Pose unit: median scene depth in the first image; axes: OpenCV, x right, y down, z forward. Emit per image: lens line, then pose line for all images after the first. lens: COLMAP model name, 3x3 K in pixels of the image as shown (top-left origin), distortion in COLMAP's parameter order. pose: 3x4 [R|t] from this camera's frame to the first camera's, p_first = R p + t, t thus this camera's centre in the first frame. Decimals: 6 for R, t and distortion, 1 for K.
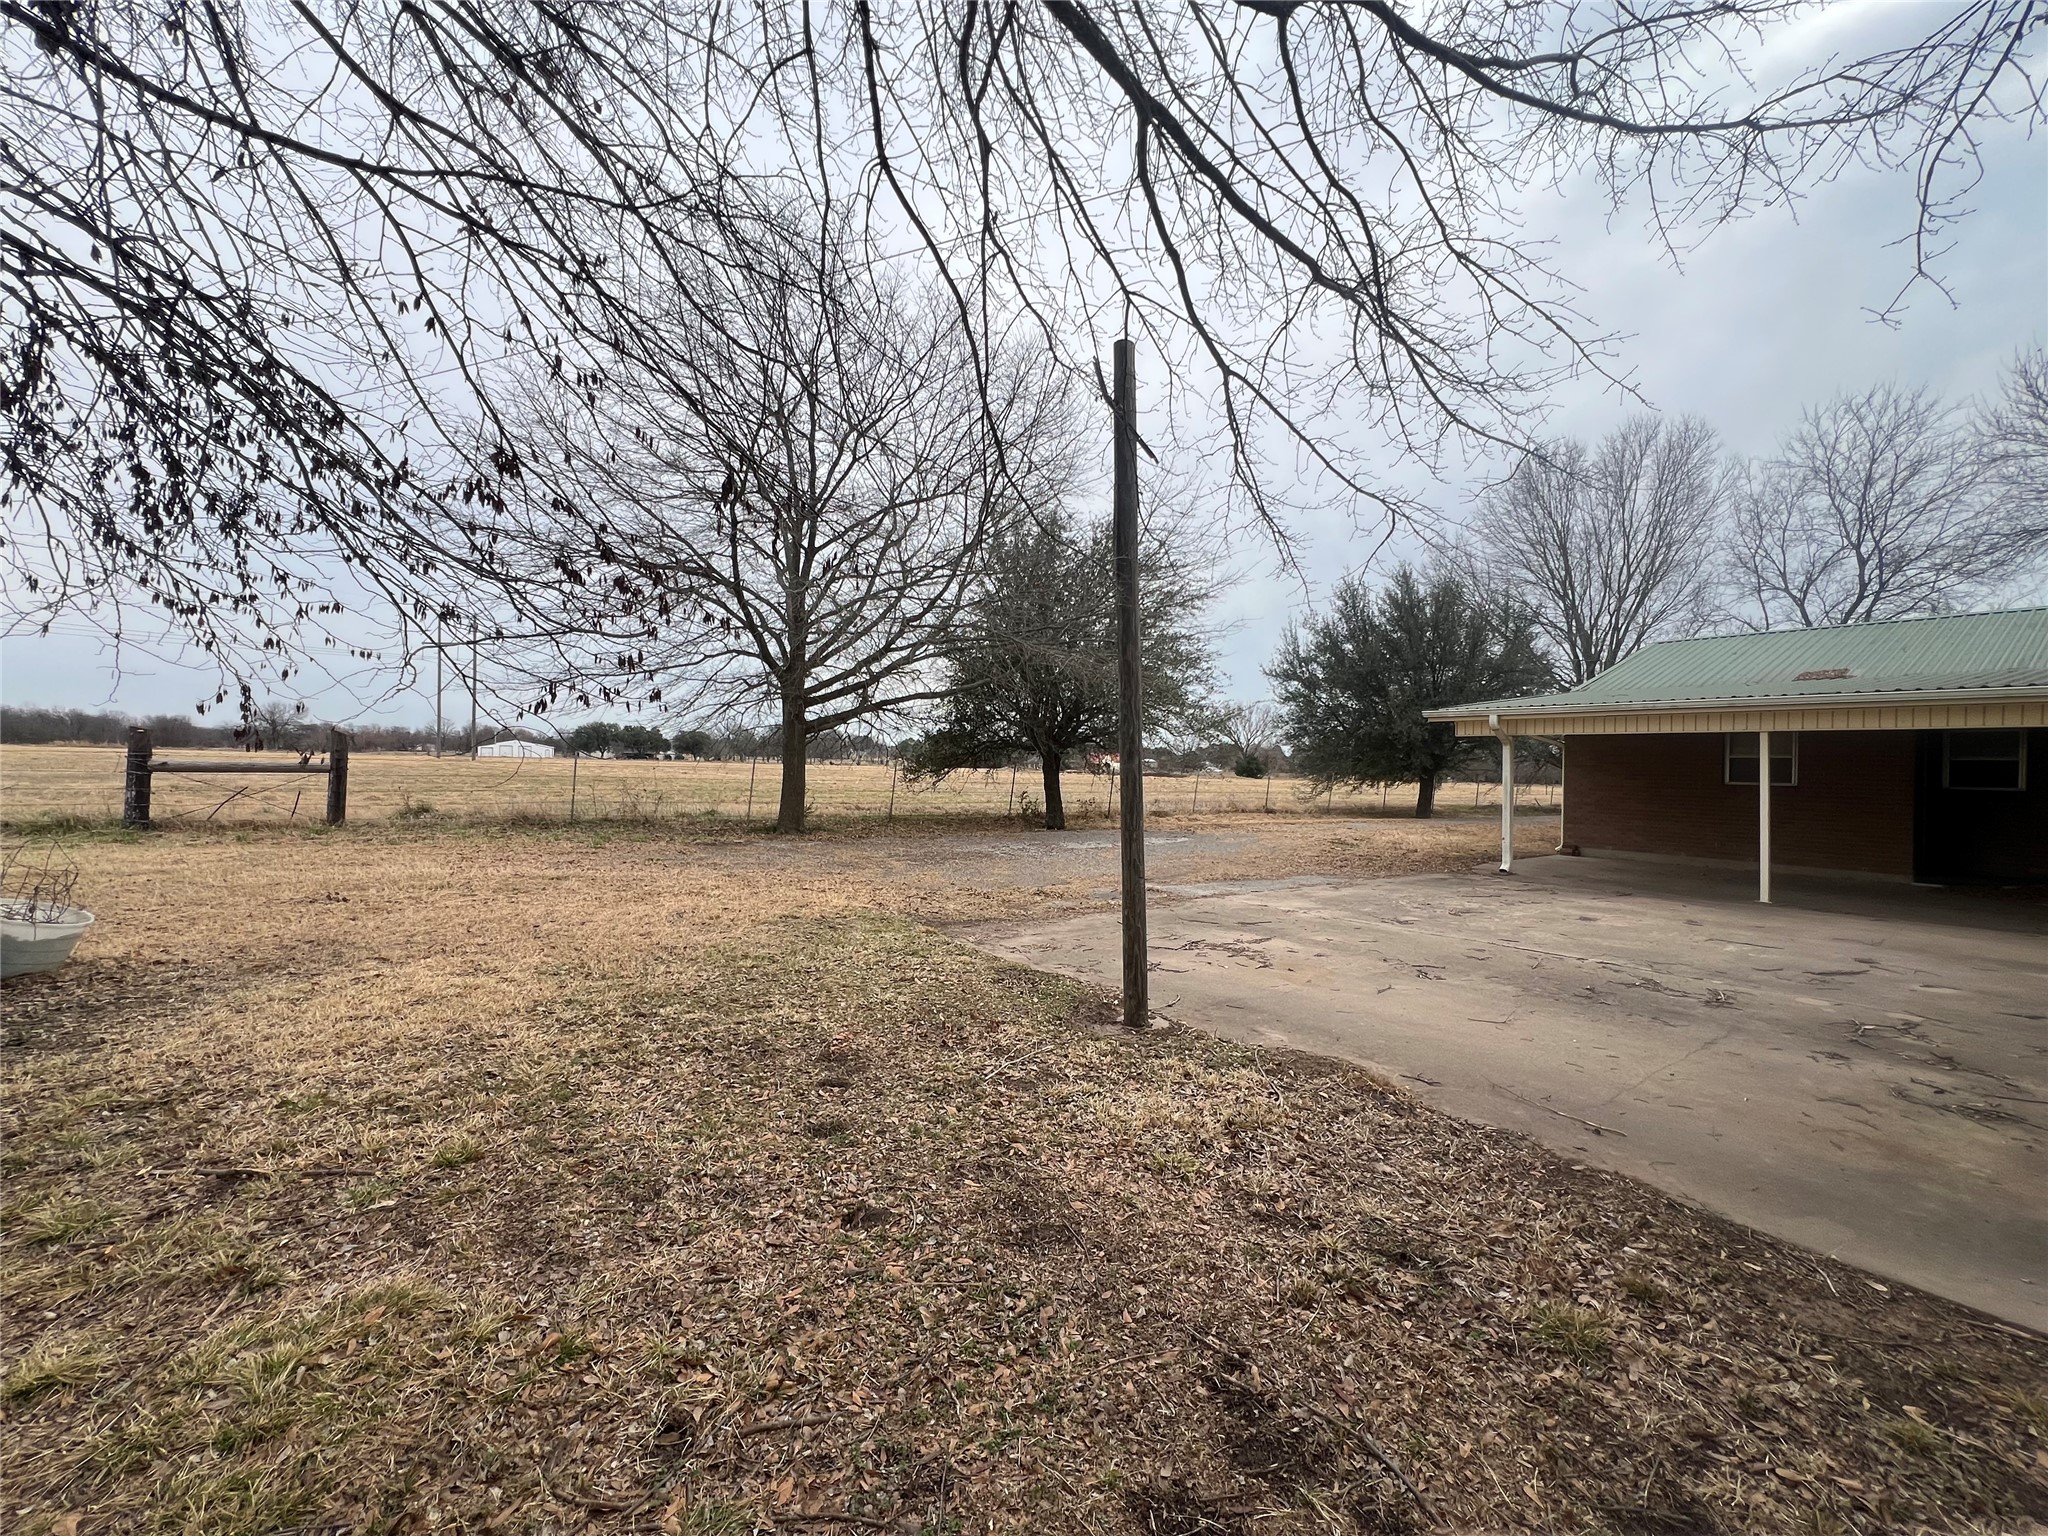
lens RADIAL K [[819.1, 0, 1025.4], [0, 819.1, 770.0], [0, 0, 1]] dist [-0.002147, 0.000194]
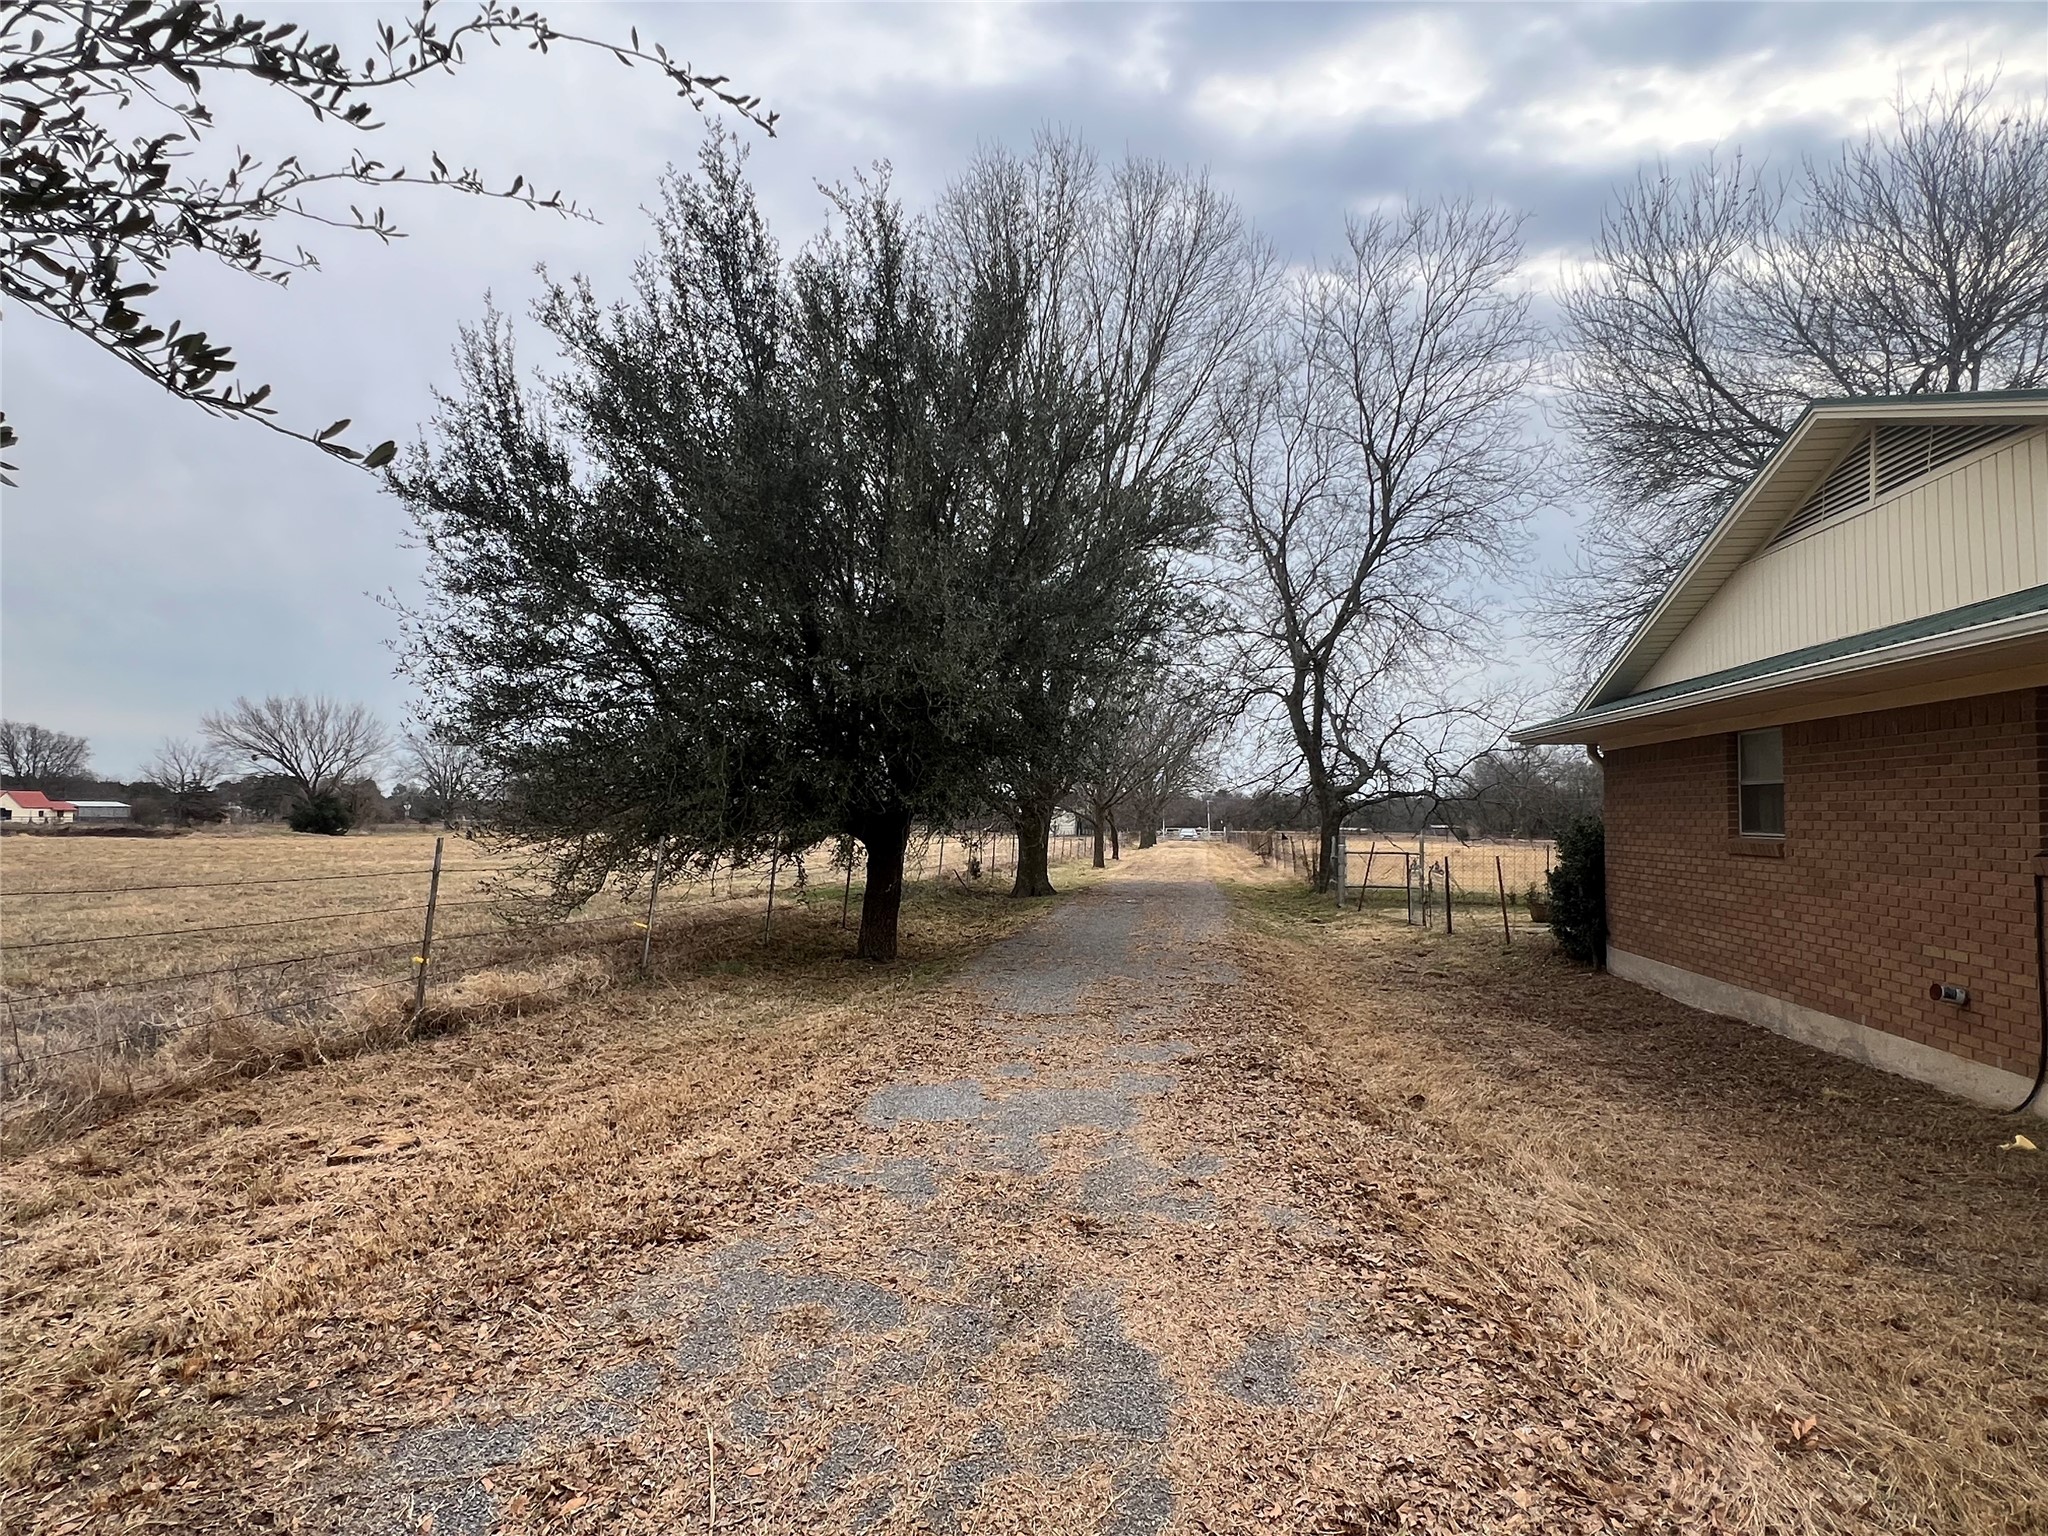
lens RADIAL K [[1132.3, 0, 1024.9], [0, 1132.3, 771.0], [0, 0, 1]] dist [0.002093, 0.000109]
pose [[0.679403, 0.038776, 0.732740, 0.155172], [-0.007657, 0.998923, -0.045762, 0.000745], [-0.733725, 0.025480, 0.678968, 0.571818]]
